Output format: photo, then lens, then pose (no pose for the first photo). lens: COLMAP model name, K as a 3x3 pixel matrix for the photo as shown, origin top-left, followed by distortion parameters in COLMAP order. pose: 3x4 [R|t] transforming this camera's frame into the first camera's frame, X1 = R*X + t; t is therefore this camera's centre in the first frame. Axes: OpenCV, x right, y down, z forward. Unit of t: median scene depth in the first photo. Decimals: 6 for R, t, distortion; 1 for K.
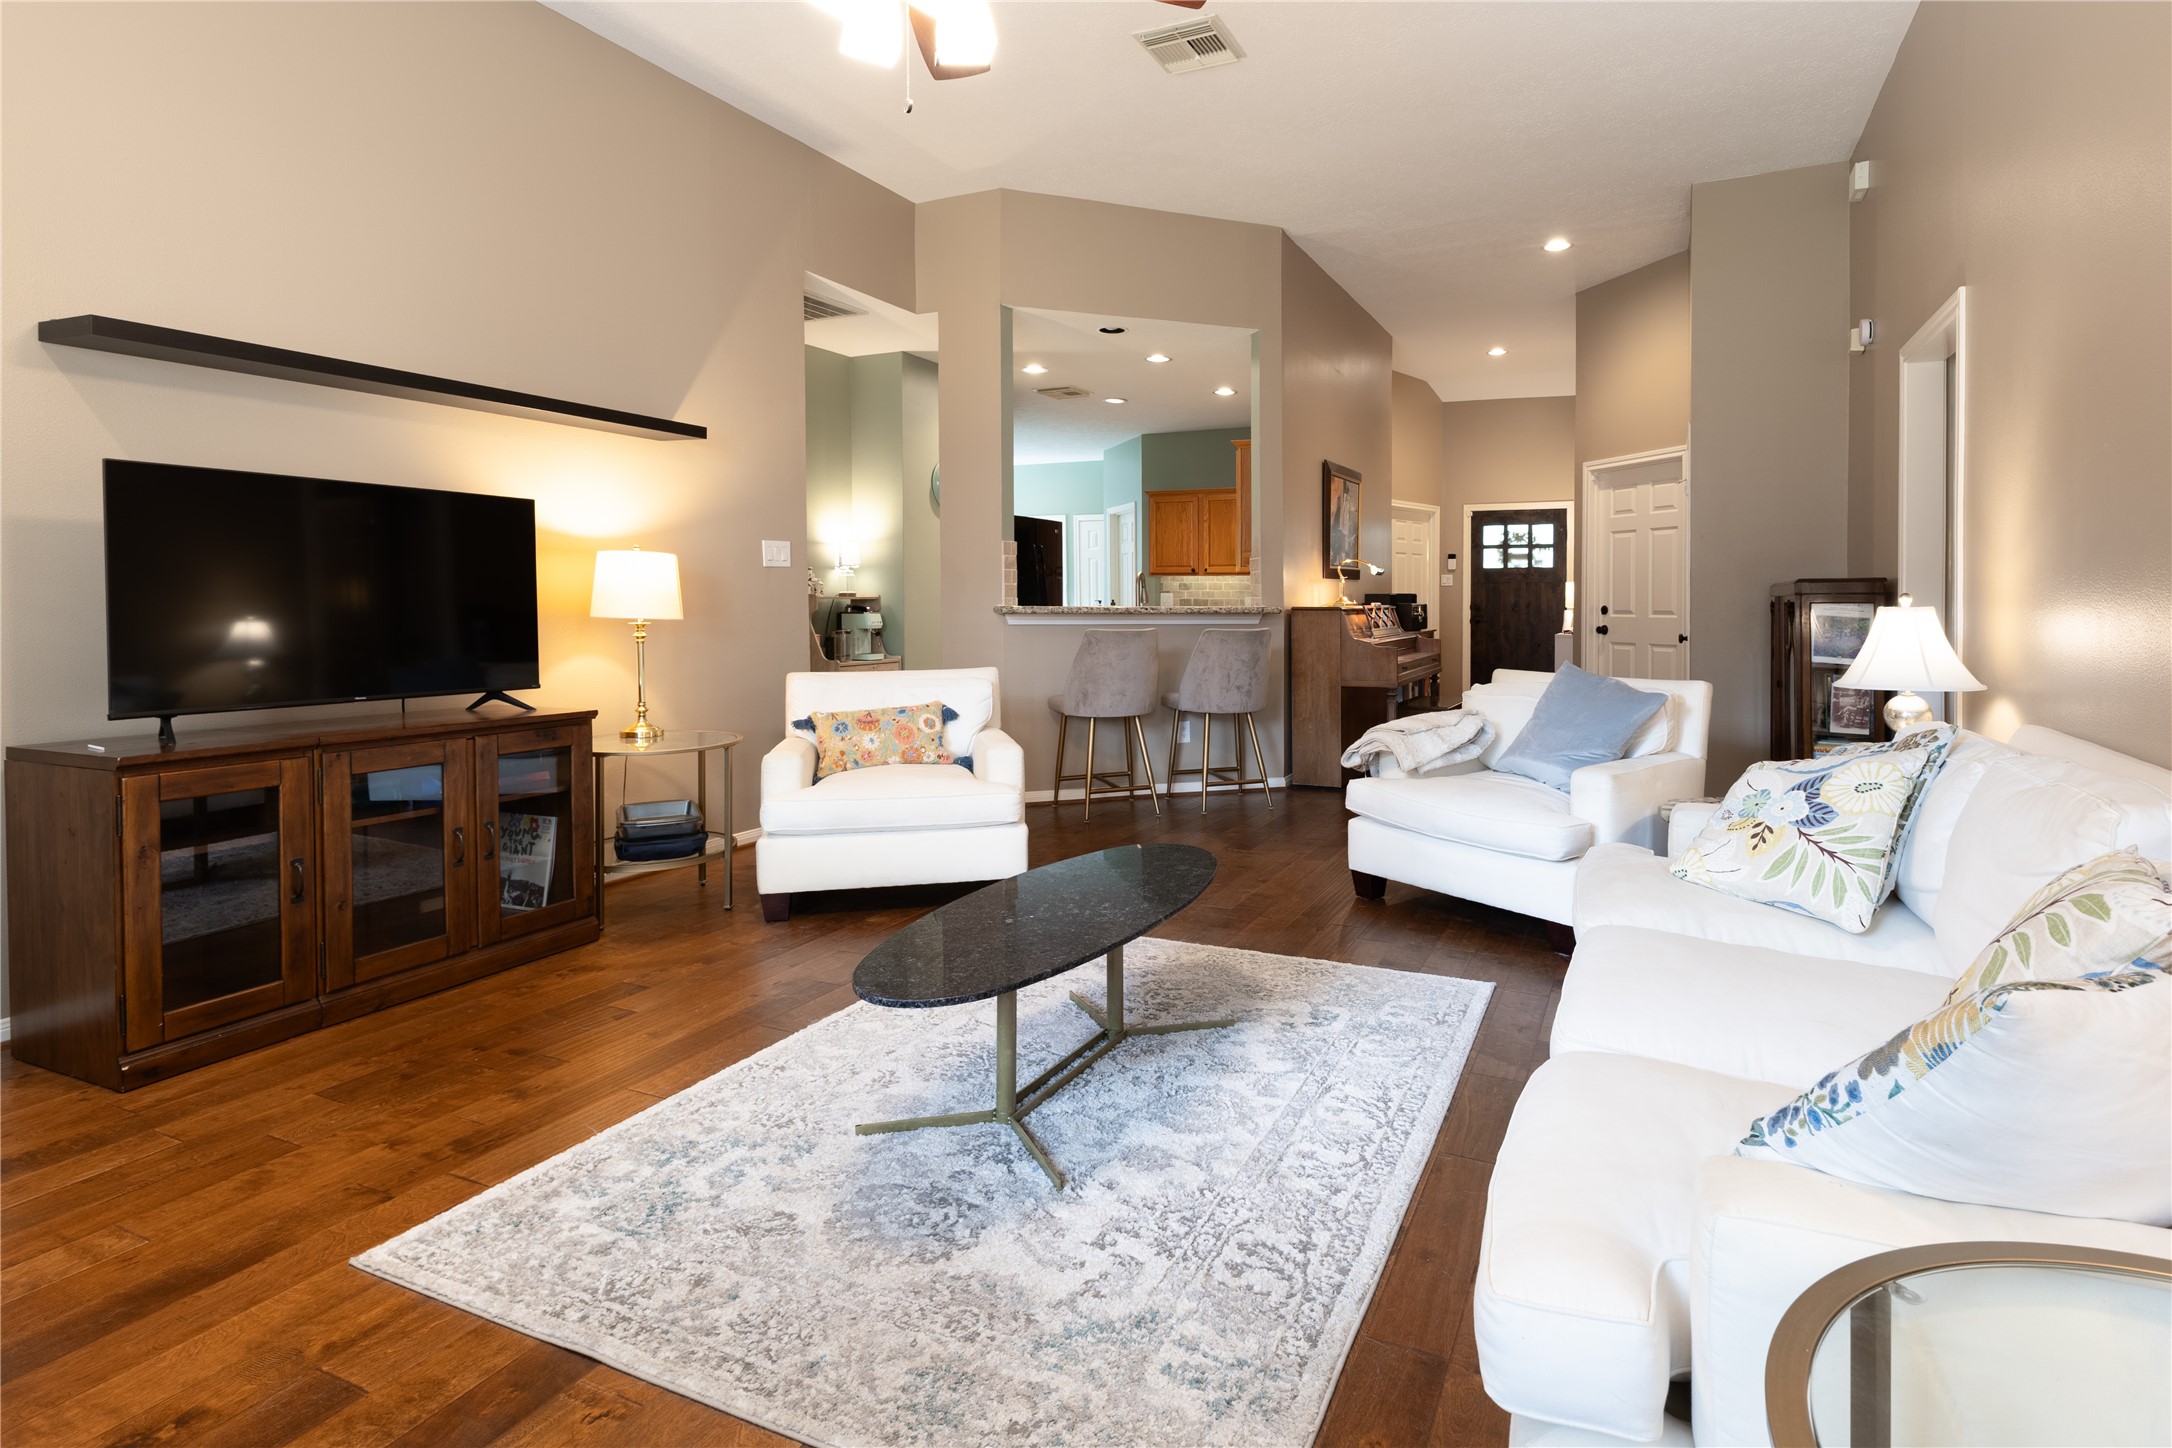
lens RADIAL K [[1094.5, 0, 1172.1], [0, 1094.5, 611.0], [0, 0, 1]] dist [0.004807, -0.004724]
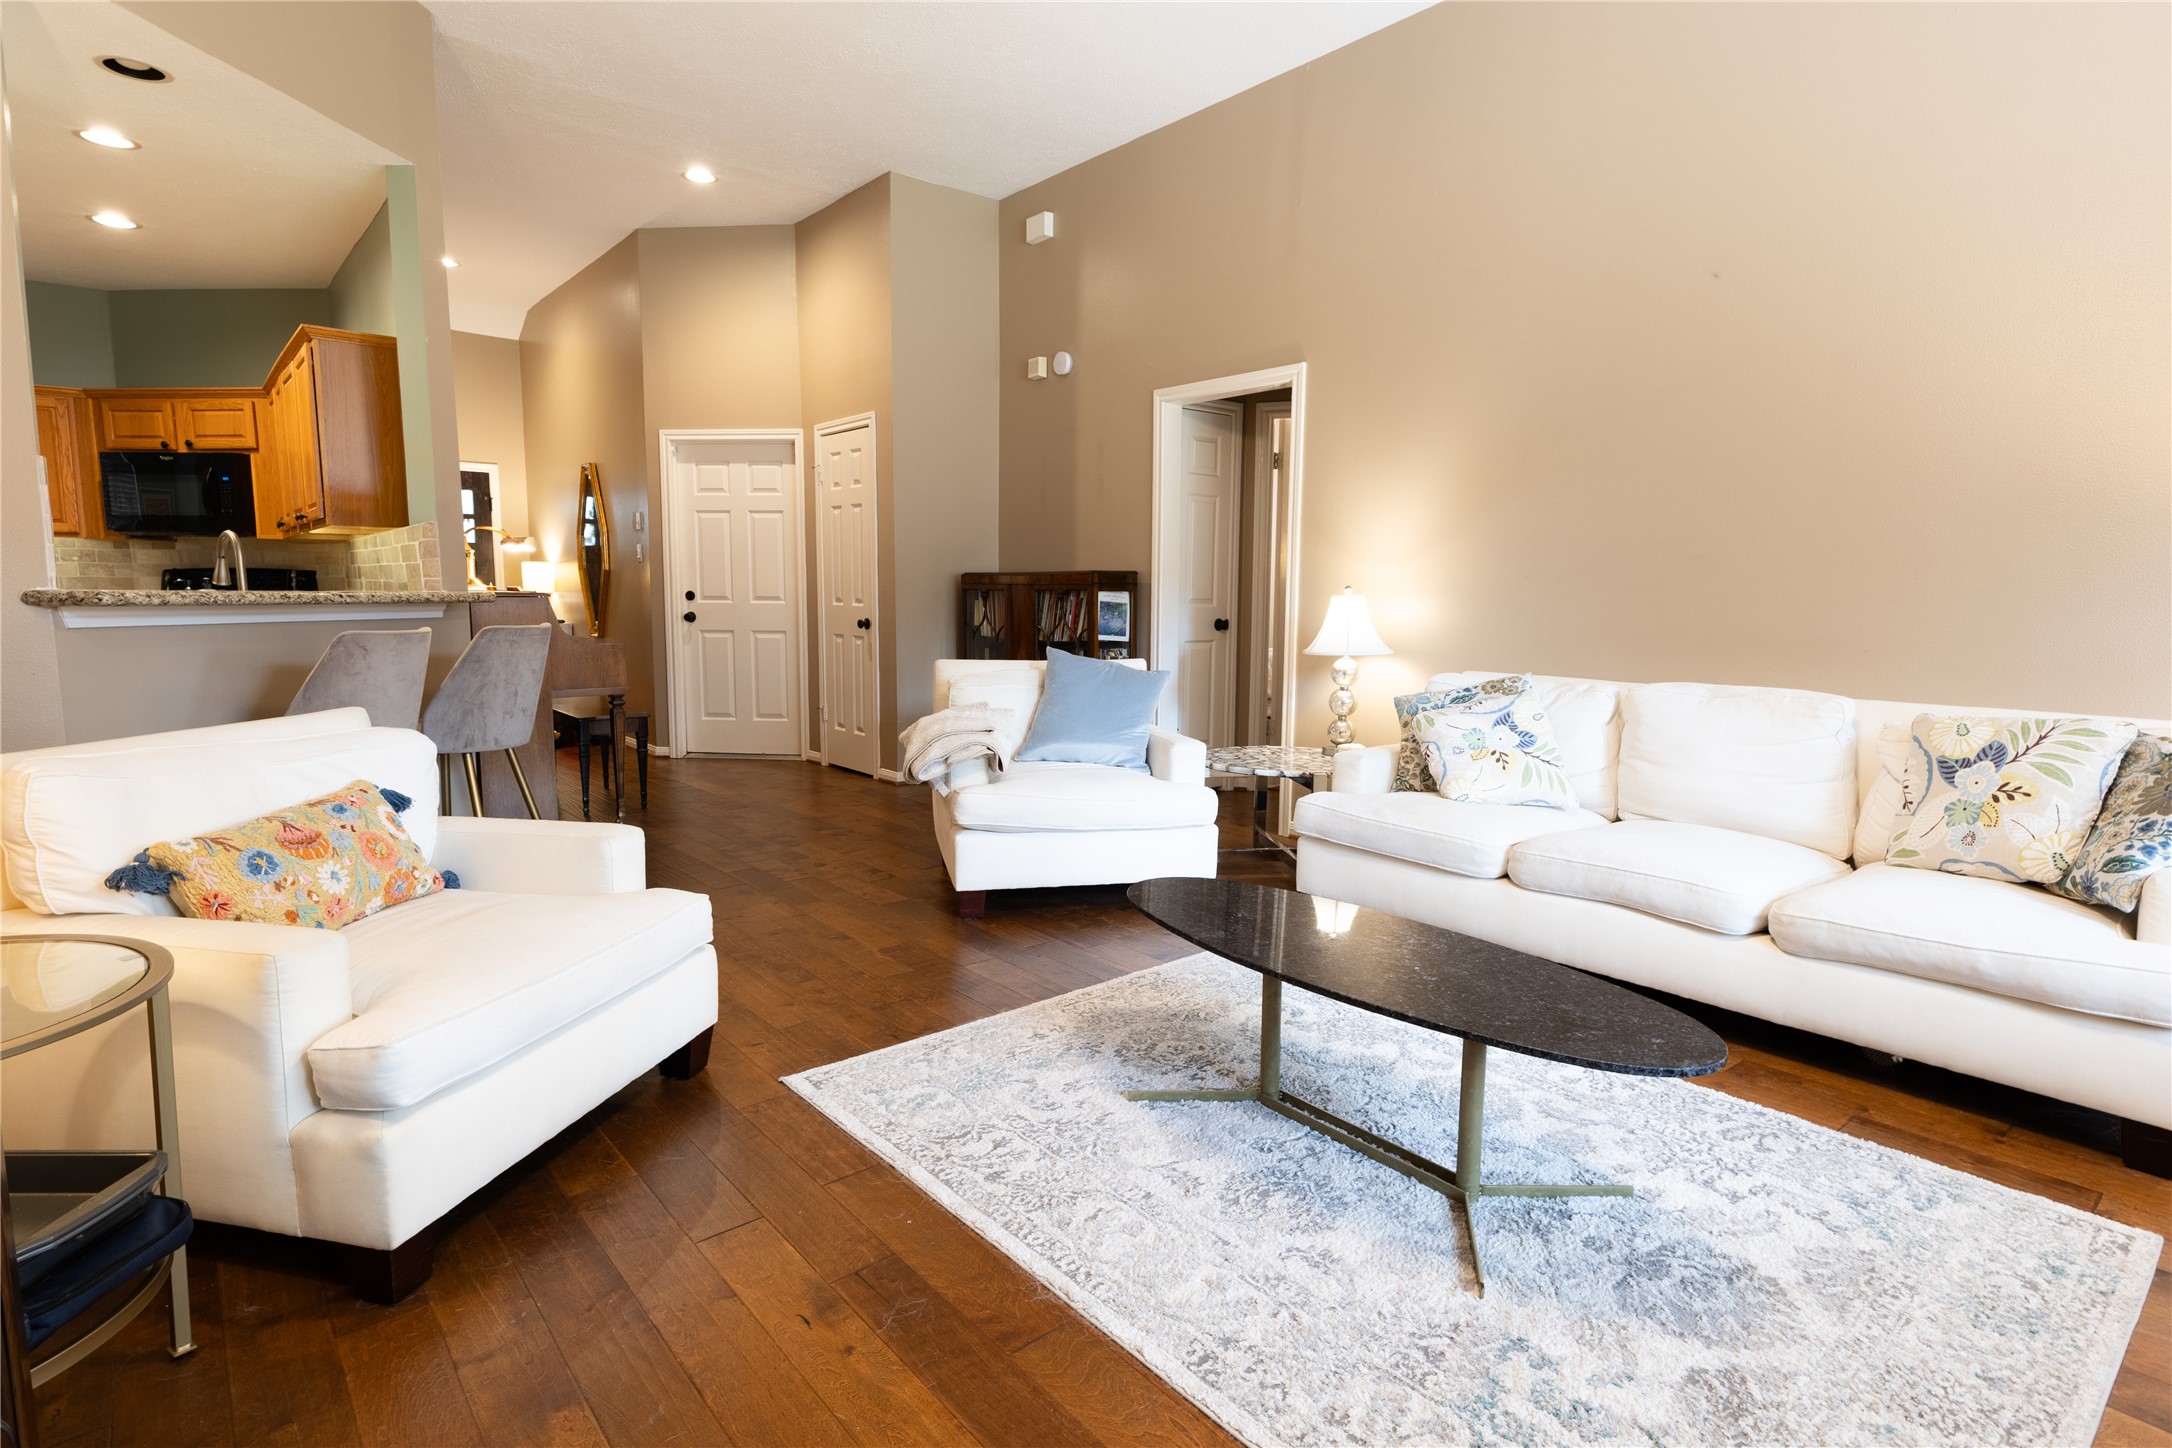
lens RADIAL K [[1106.1, 0, 1125.5], [0, 1106.1, 712.8], [0, 0, 1]] dist [0.011392, -0.000190]
pose [[0.430794, -0.096578, 0.897267, -0.210875], [0.000050, 0.994260, 0.106994, -0.001818], [-0.902450, -0.046047, 0.428326, 0.183512]]
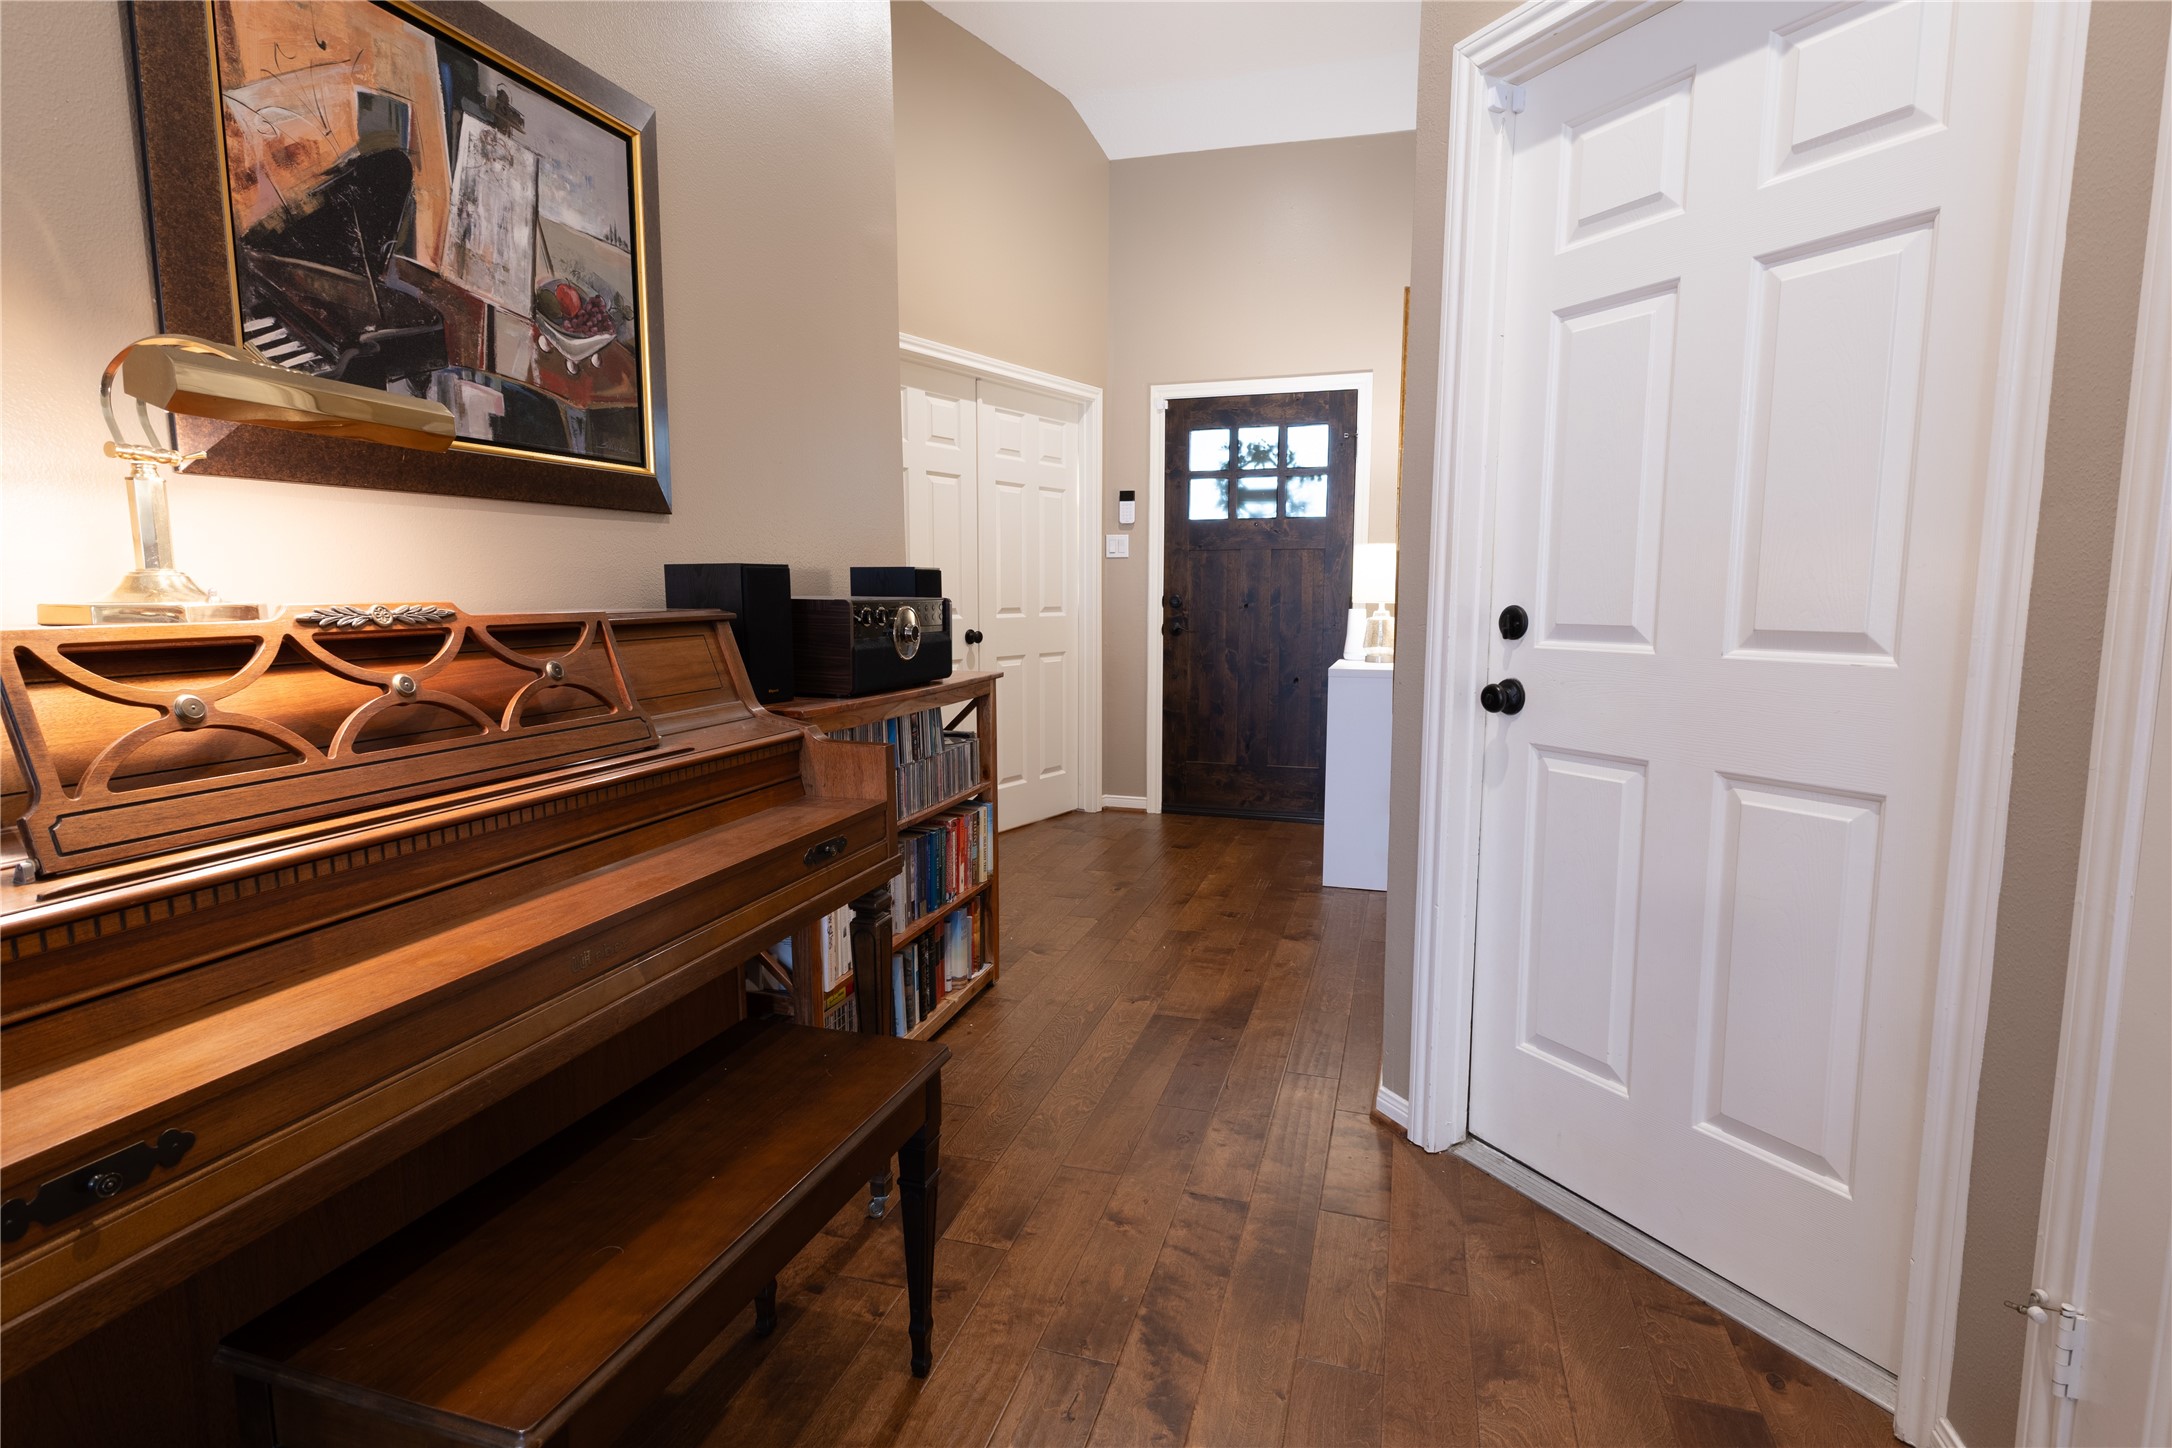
lens RADIAL K [[1106.1, 0, 1089.2], [0, 1106.1, 716.8], [0, 0, 1]] dist [0.011392, -0.000190]
pose [[0.992185, -0.015634, 0.123795, 0.183430], [0.002417, 0.994341, 0.106206, -0.004874], [-0.124754, -0.105077, 0.986608, 0.527059]]
